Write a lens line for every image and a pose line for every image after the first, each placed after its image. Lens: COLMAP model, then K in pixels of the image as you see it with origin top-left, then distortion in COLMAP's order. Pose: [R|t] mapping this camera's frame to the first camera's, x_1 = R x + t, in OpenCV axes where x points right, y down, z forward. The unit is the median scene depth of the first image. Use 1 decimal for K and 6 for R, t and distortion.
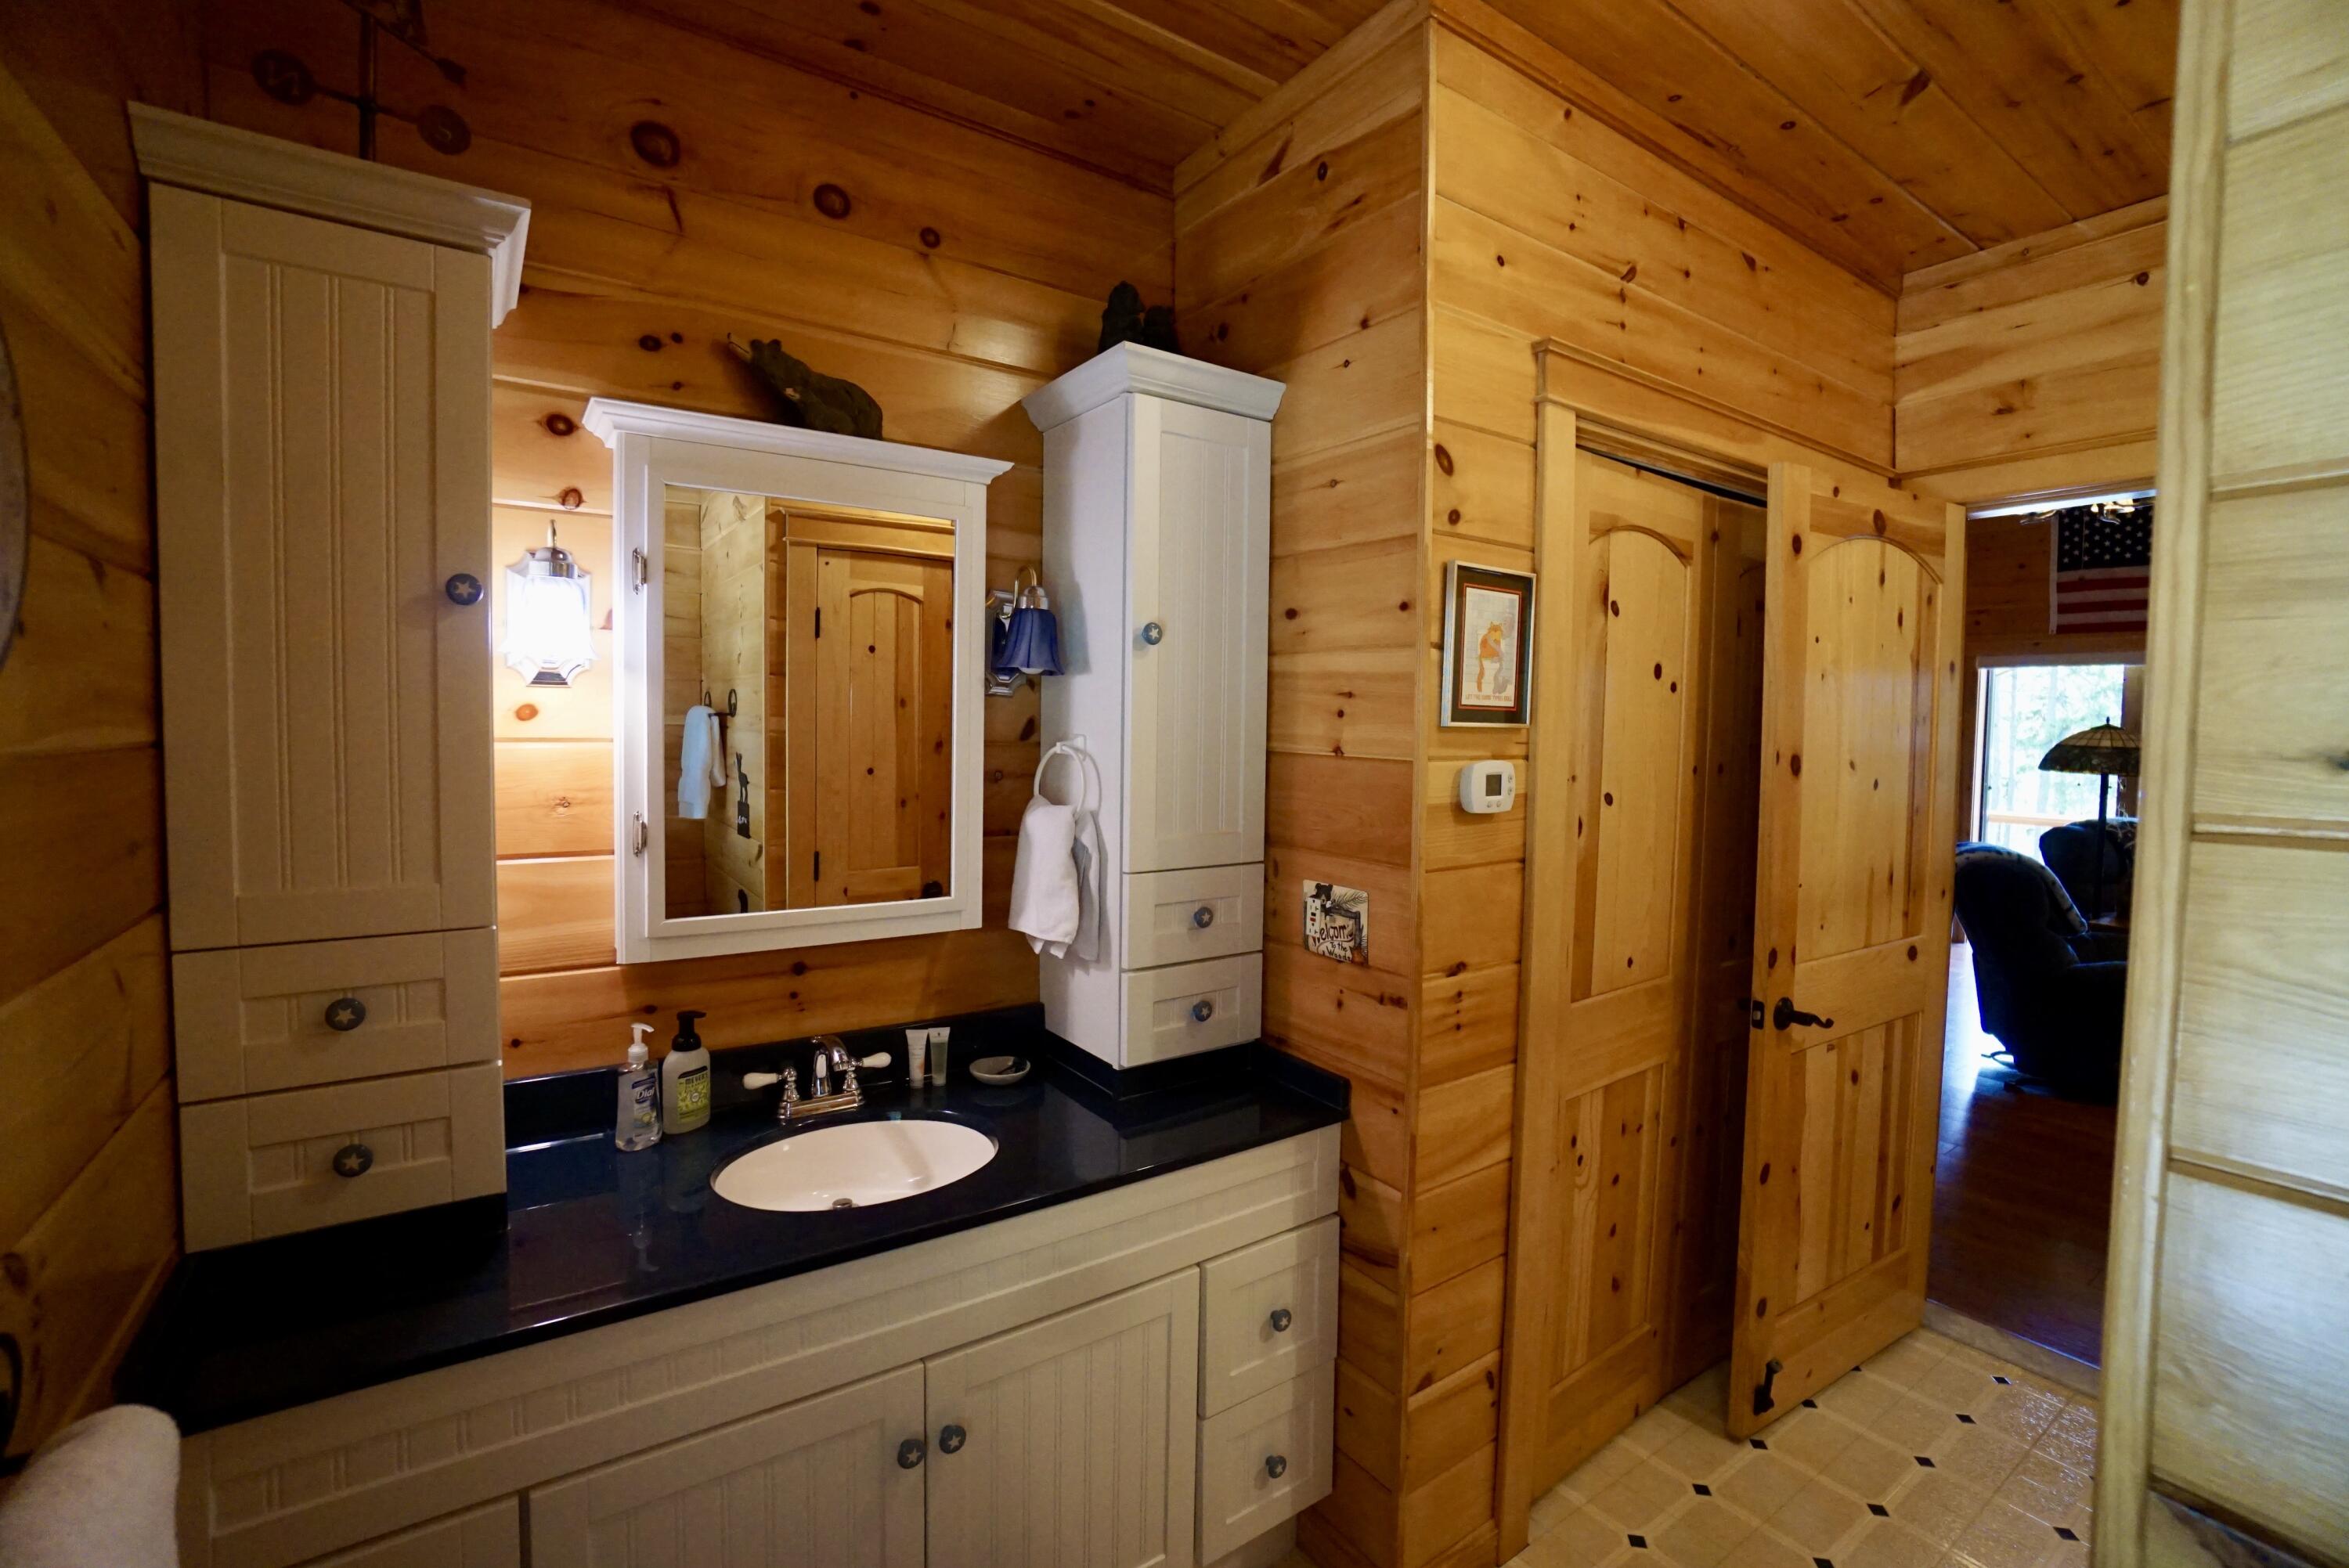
lens RADIAL K [[1050.7, 0, 1156.8], [0, 1050.7, 771.6], [0, 0, 1]] dist [-0.059420, 0.021289]
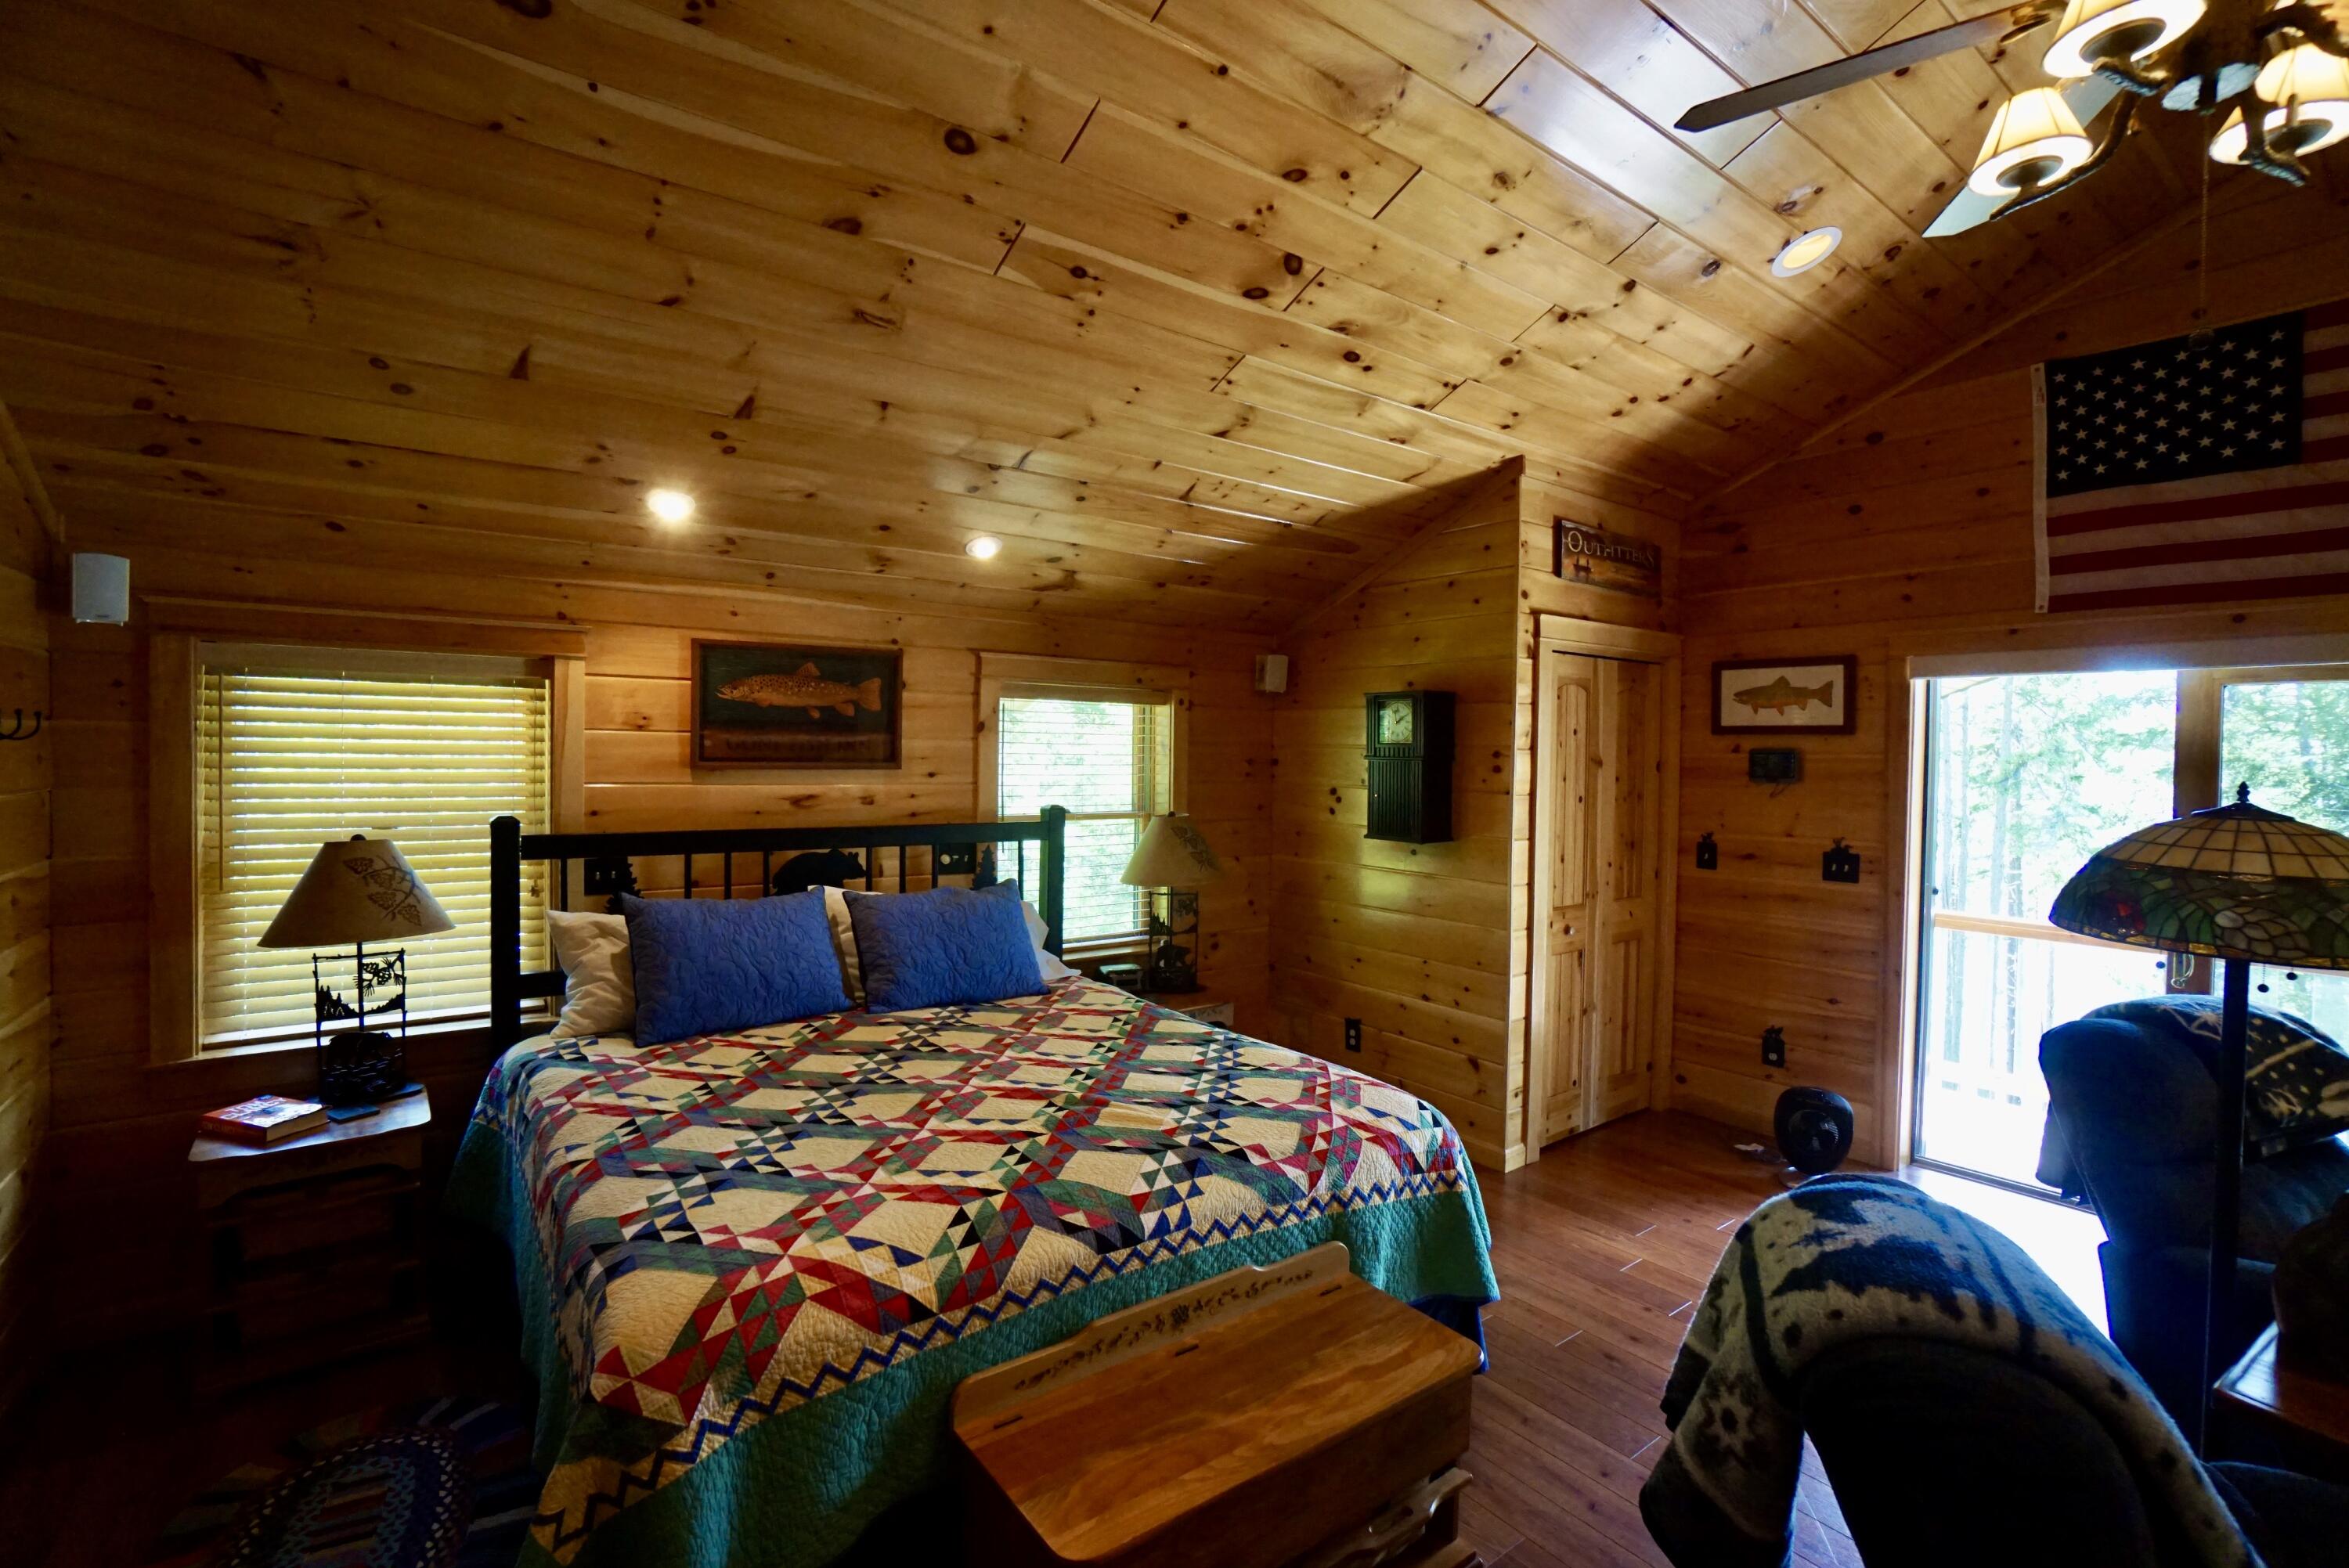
lens RADIAL K [[1050.7, 0, 1159.2], [0, 1050.7, 771.7], [0, 0, 1]] dist [-0.059420, 0.021289]
pose [[0.999503, 0.000384, 0.031528, 0.397921], [0.000594, 0.999519, -0.031007, -0.034872], [-0.031525, 0.031010, 0.999022, 0.479756]]
